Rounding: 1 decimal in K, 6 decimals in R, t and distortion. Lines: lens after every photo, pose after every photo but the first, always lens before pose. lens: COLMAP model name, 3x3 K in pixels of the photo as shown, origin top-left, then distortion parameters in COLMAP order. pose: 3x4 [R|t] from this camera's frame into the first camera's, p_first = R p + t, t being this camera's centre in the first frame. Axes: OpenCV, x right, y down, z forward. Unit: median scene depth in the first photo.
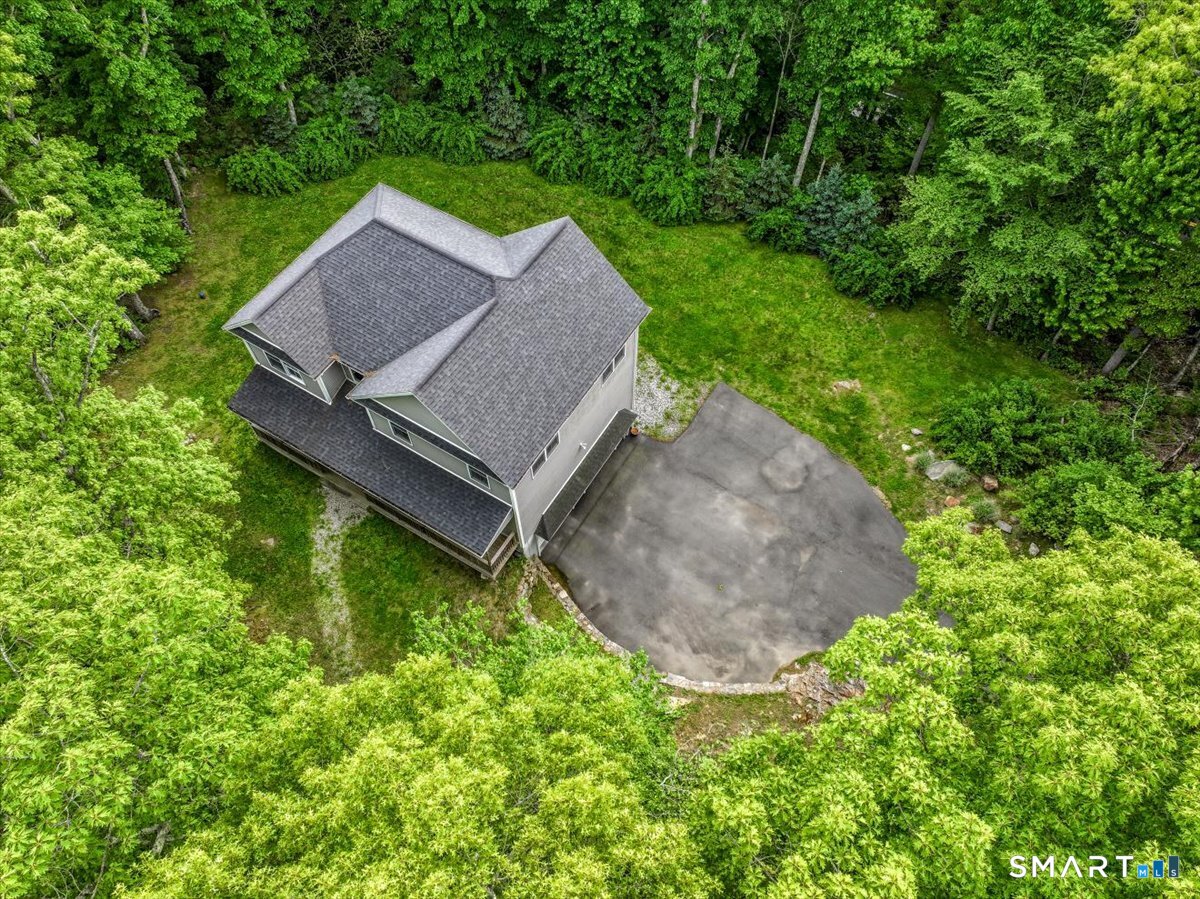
lens RADIAL K [[837.4, 0, 599.3], [0, 837.4, 448.0], [0, 0, 1]] dist [0.004885, -0.002692]
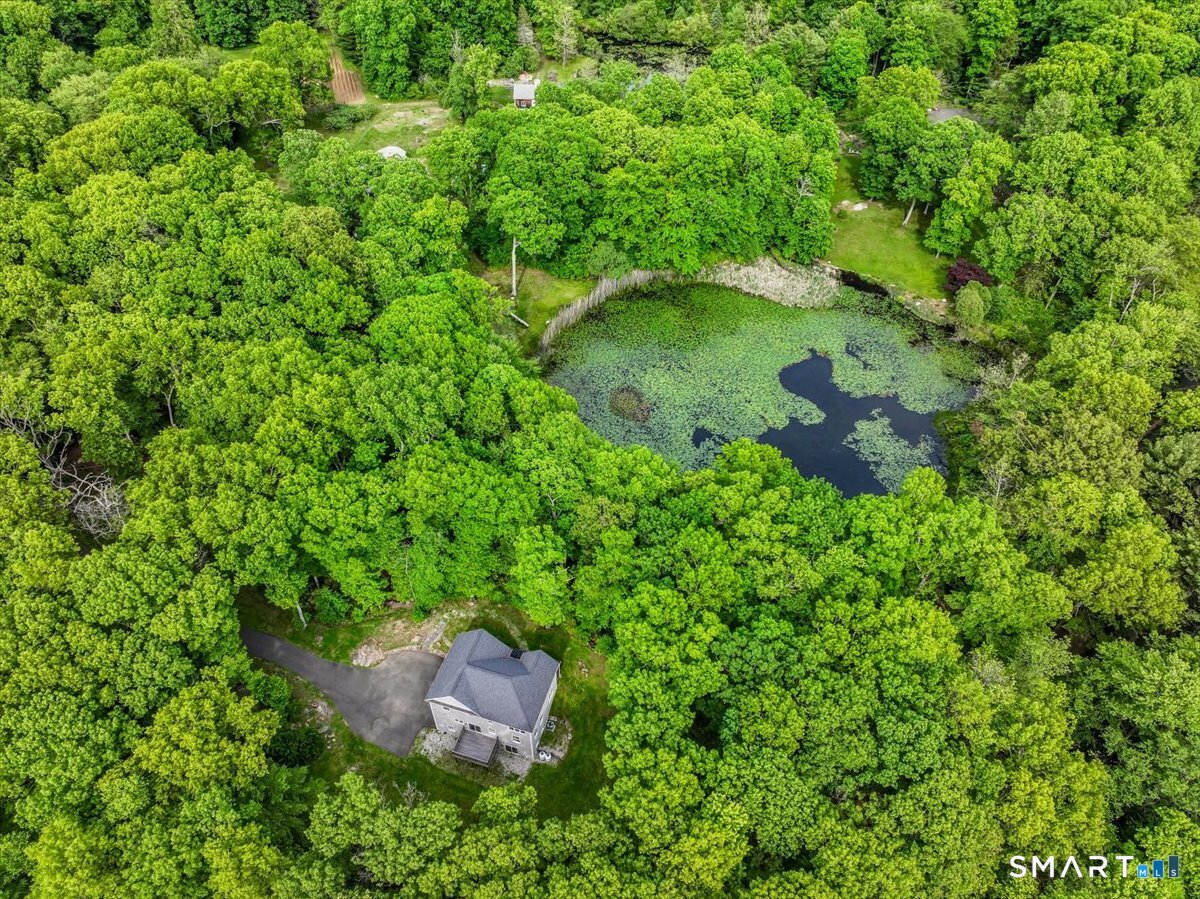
lens RADIAL K [[837.4, 0, 599.6], [0, 837.4, 444.9], [0, 0, 1]] dist [0.004885, -0.002692]
pose [[-0.969739, 0.170284, -0.174953, -0.154201], [-0.211093, -0.224789, 0.951267, -2.557879], [0.122658, 0.959413, 0.253933, -0.496623]]
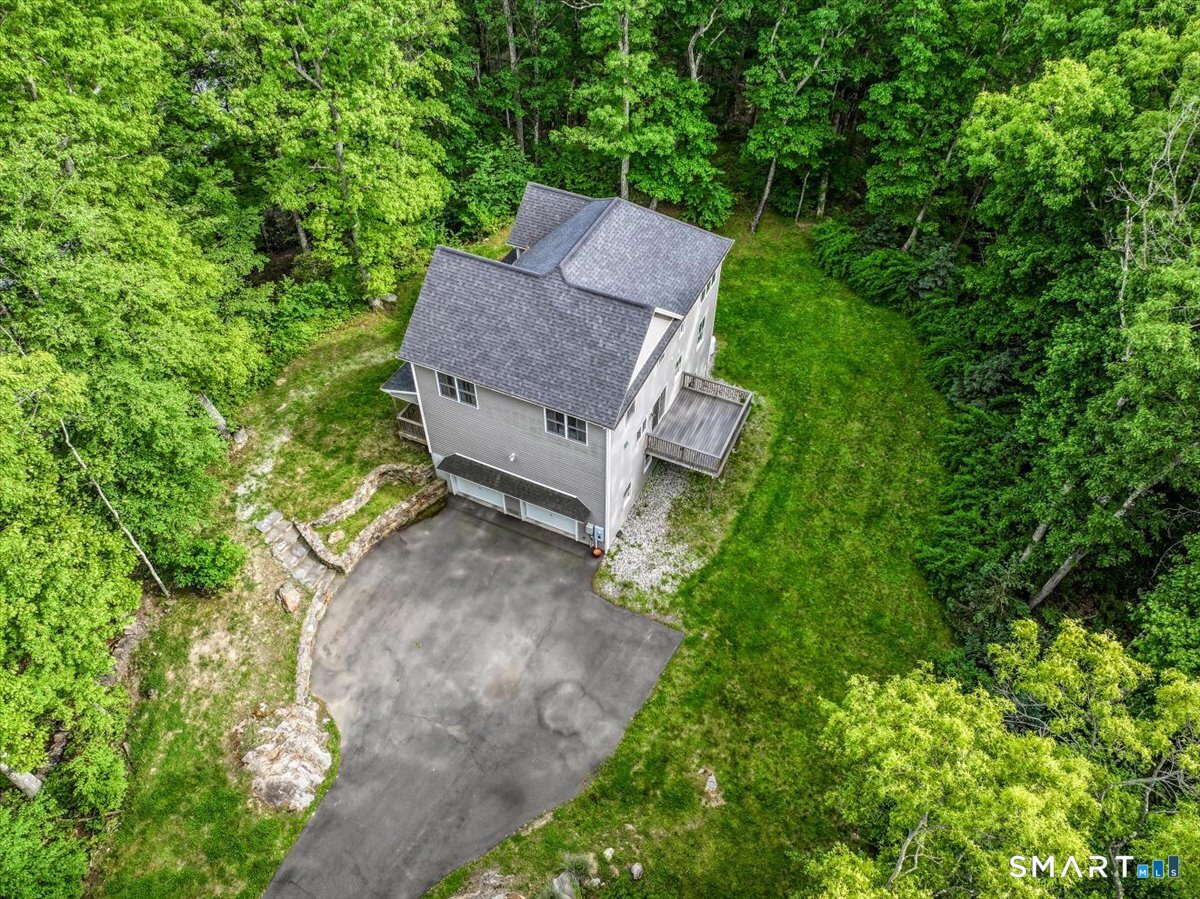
lens RADIAL K [[837.4, 0, 602.4], [0, 837.4, 445.5], [0, 0, 1]] dist [0.004885, -0.002692]
pose [[0.119668, 0.726911, -0.676225, 0.605182], [-0.848989, 0.428021, 0.309862, -0.375738], [0.514681, 0.537027, 0.668360, 0.325424]]
